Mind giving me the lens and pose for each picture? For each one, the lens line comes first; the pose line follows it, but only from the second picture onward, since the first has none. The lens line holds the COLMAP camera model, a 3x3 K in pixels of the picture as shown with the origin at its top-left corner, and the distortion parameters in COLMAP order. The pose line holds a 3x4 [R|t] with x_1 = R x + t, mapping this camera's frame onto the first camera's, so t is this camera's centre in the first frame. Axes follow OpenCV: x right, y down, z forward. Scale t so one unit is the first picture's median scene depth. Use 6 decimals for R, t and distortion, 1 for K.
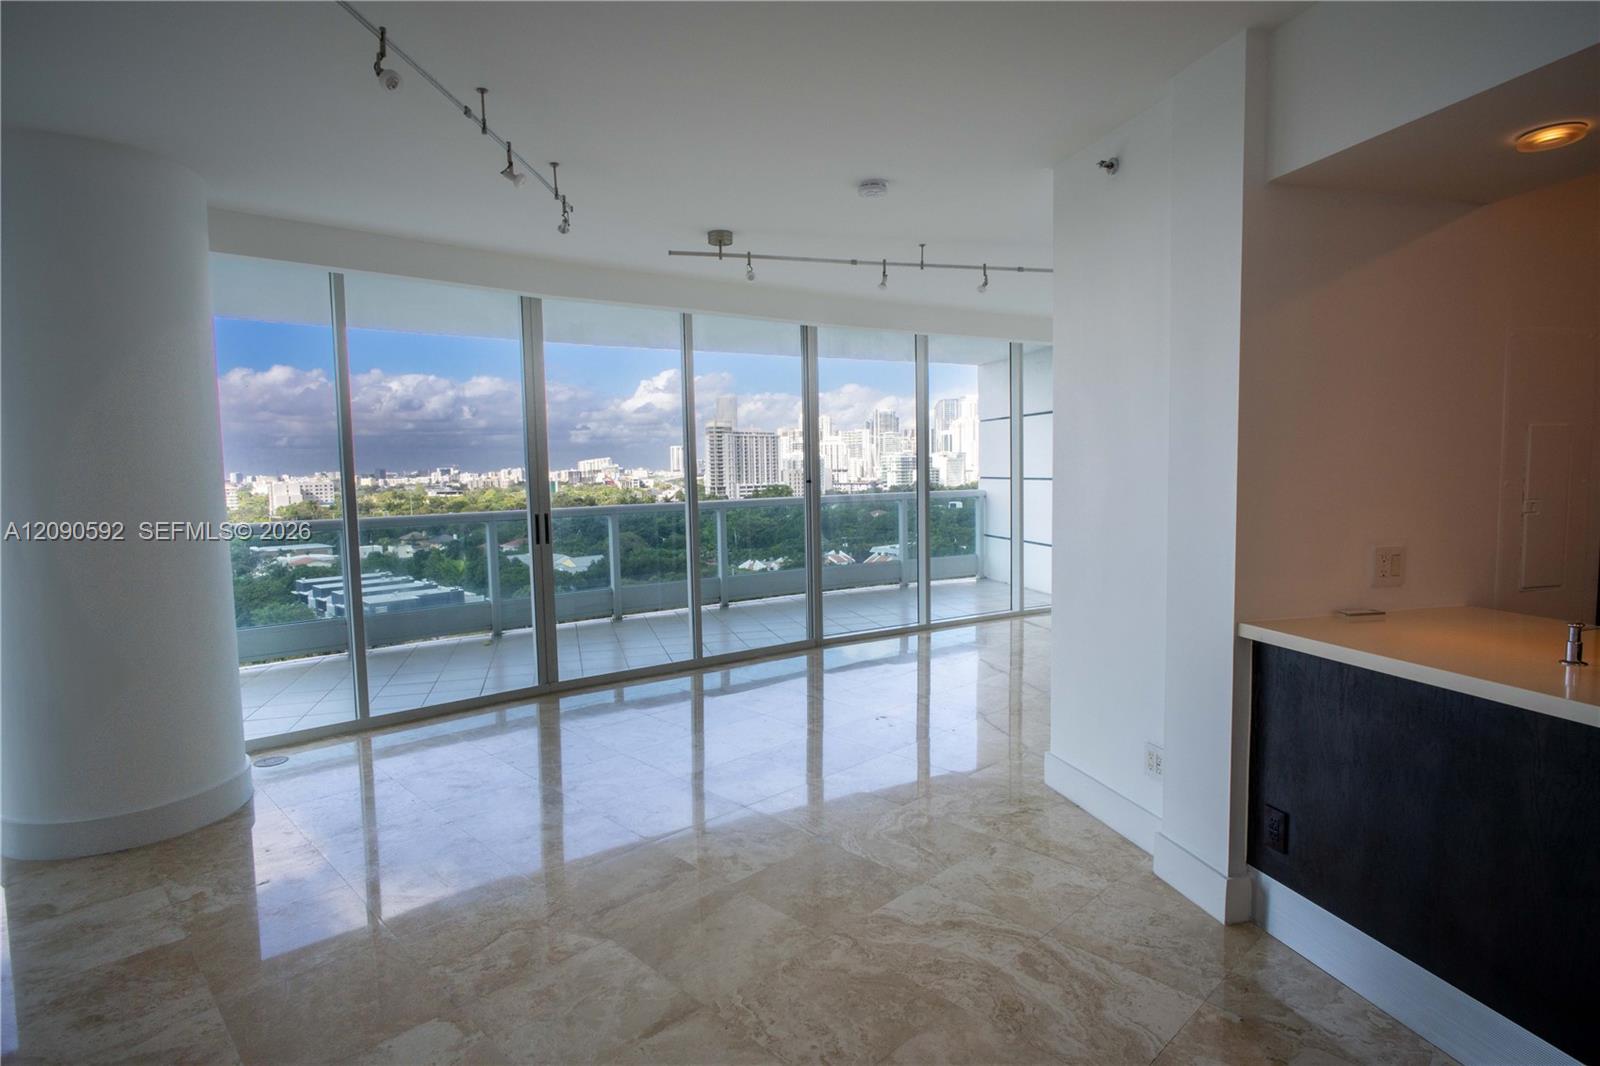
lens RADIAL K [[848.7, 0, 800.0], [0, 848.7, 533.0], [0, 0, 1]] dist [0.001899, -0.000072]
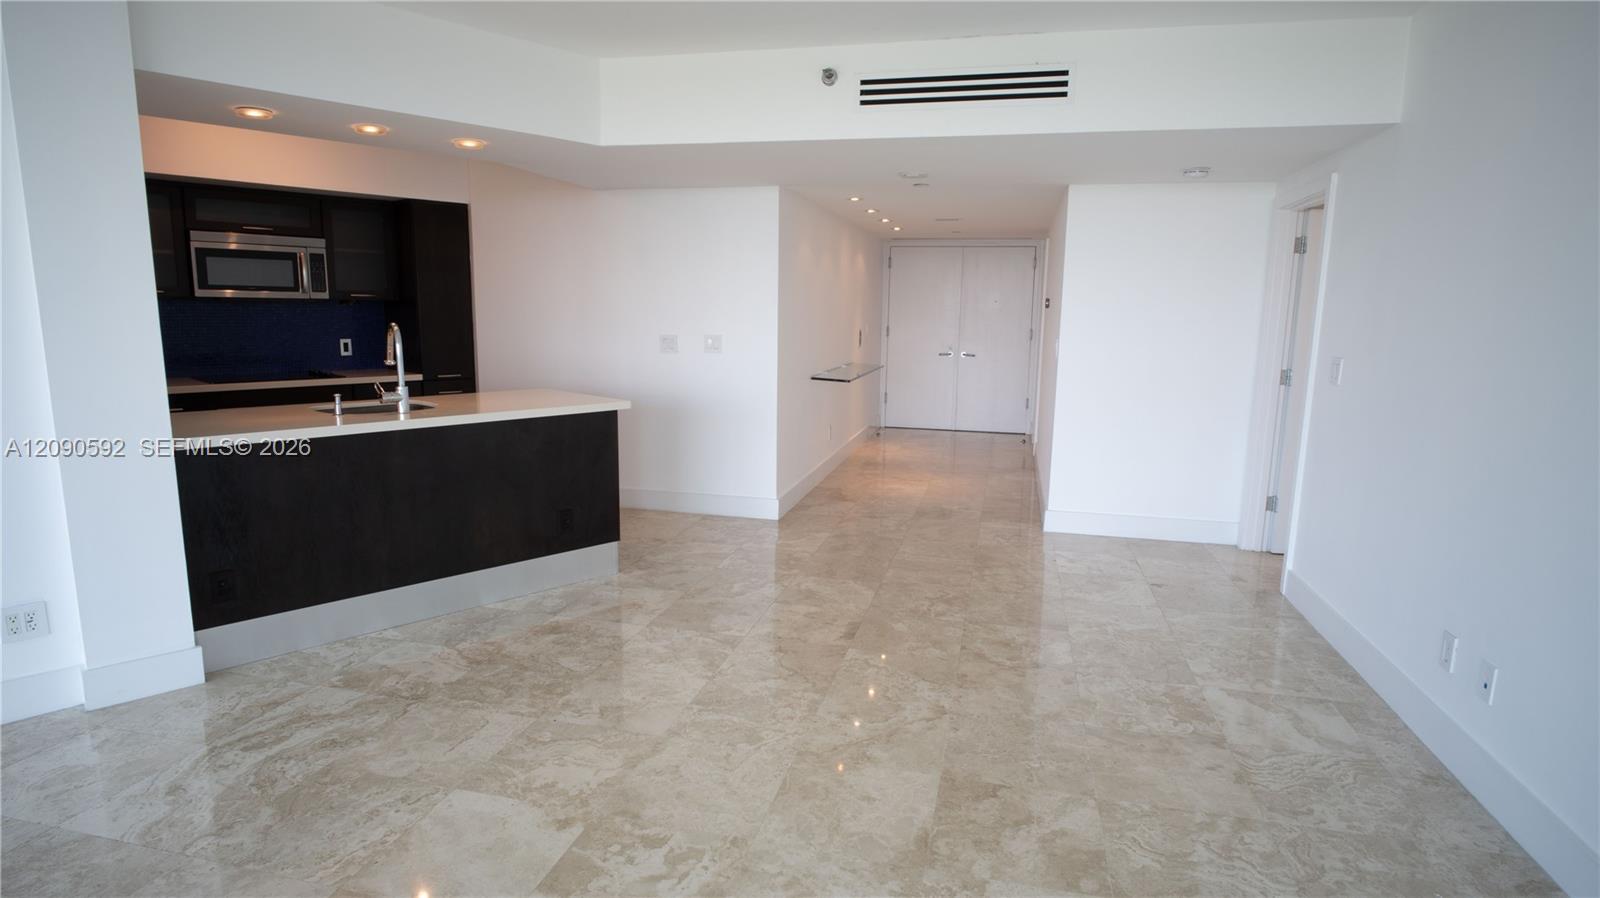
lens RADIAL K [[871.0, 0, 800.0], [0, 871.0, 449.0], [0, 0, 1]] dist [-0.011905, -0.000756]
pose [[-0.533130, -0.125807, 0.836627, -0.425121], [0.062636, 0.980299, 0.187325, -0.022402], [-0.843712, 0.152272, -0.514747, 0.379489]]
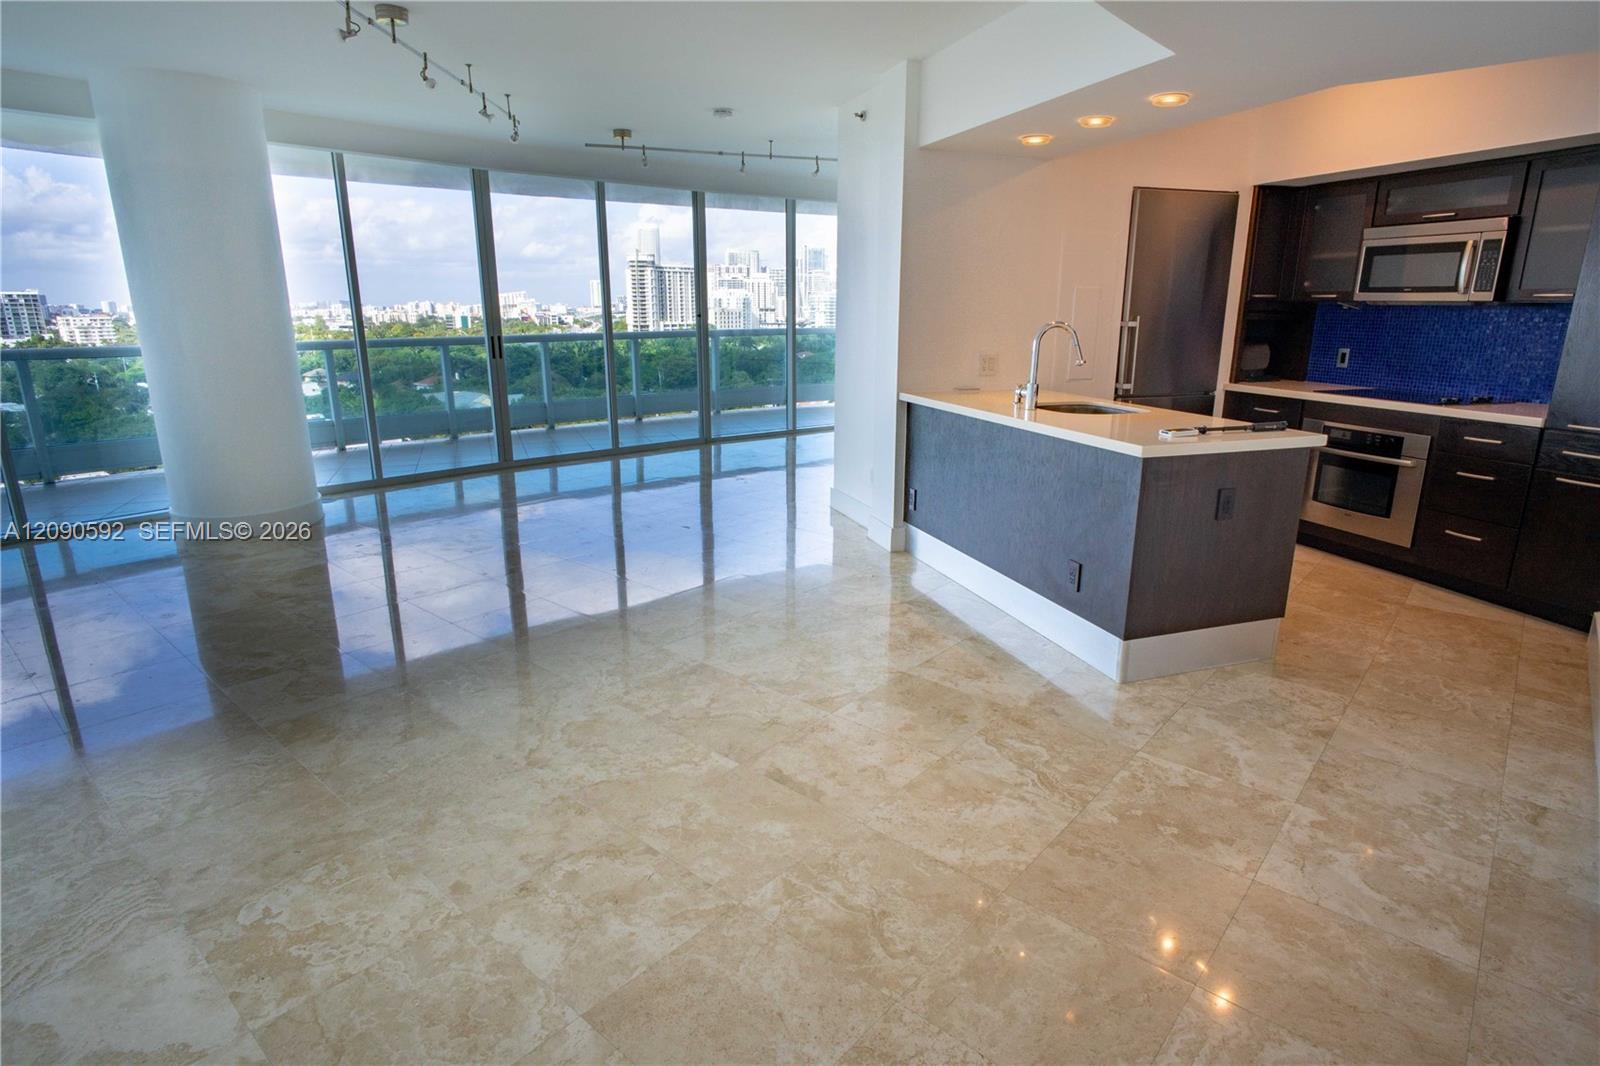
lens RADIAL K [[856.5, 0, 799.7], [0, 856.5, 524.5], [0, 0, 1]] dist [-0.004601, -0.000529]
pose [[0.996522, -0.002232, 0.083306, 0.058750], [-0.012068, 0.985239, 0.170756, 0.031443], [-0.082458, -0.171167, 0.981785, -0.388624]]
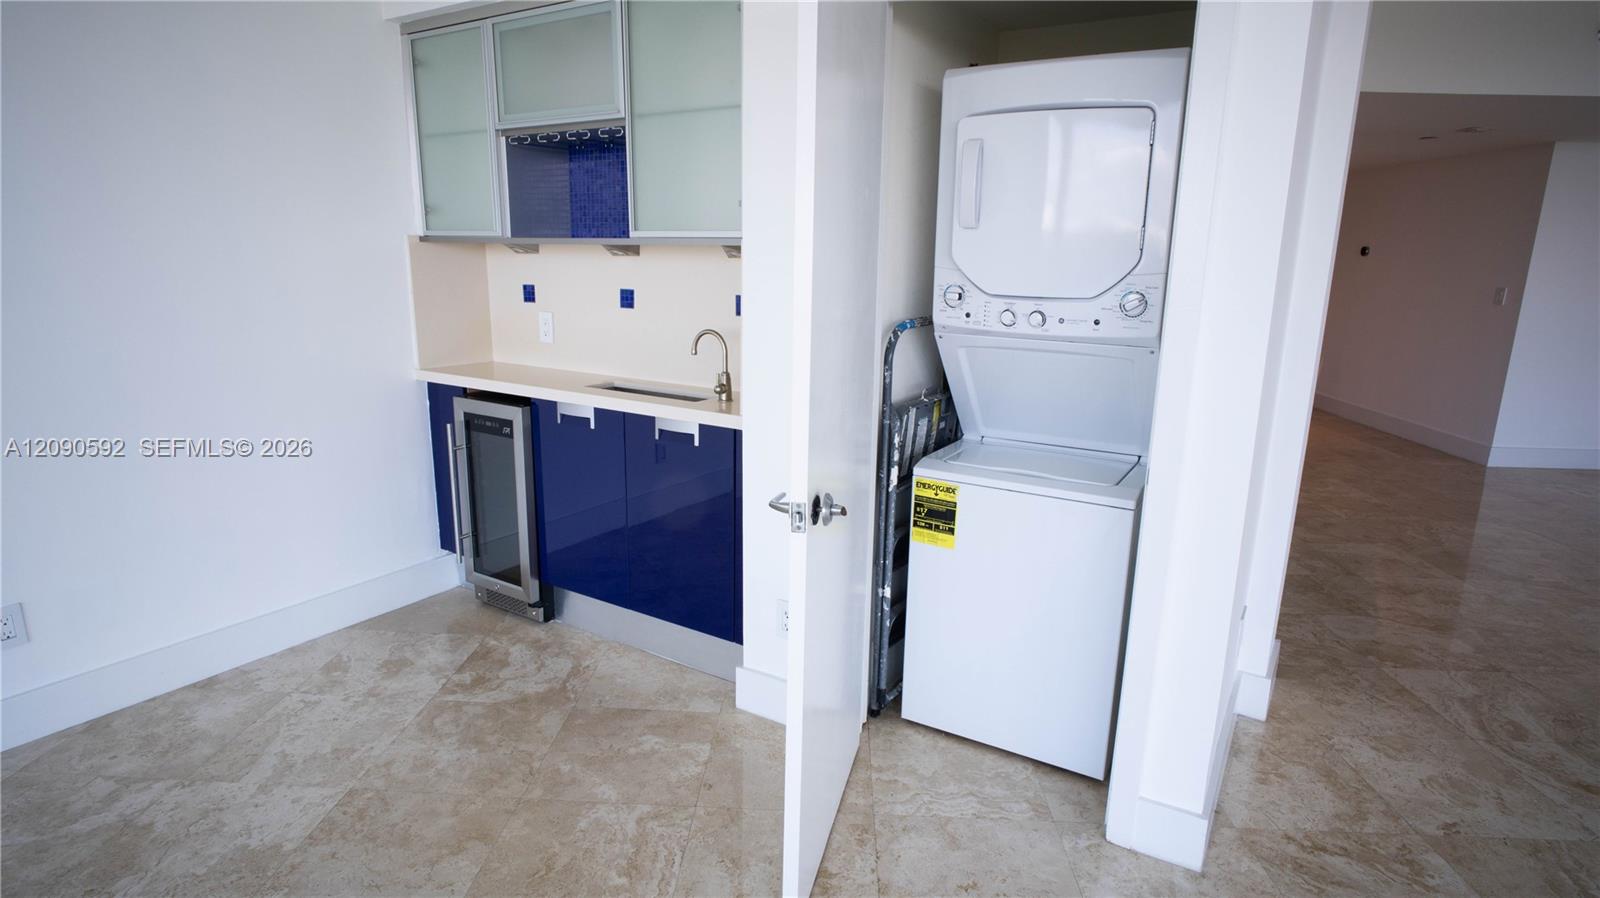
lens RADIAL K [[839.2, 0, 800.0], [0, 839.2, 449.0], [0, 0, 1]] dist [-0.002439, -0.001007]
pose [[-0.684789, -0.151789, 0.712758, 0.077951], [0.061808, 0.962445, 0.264346, -0.078506], [-0.726115, 0.225075, -0.649690, 0.941049]]
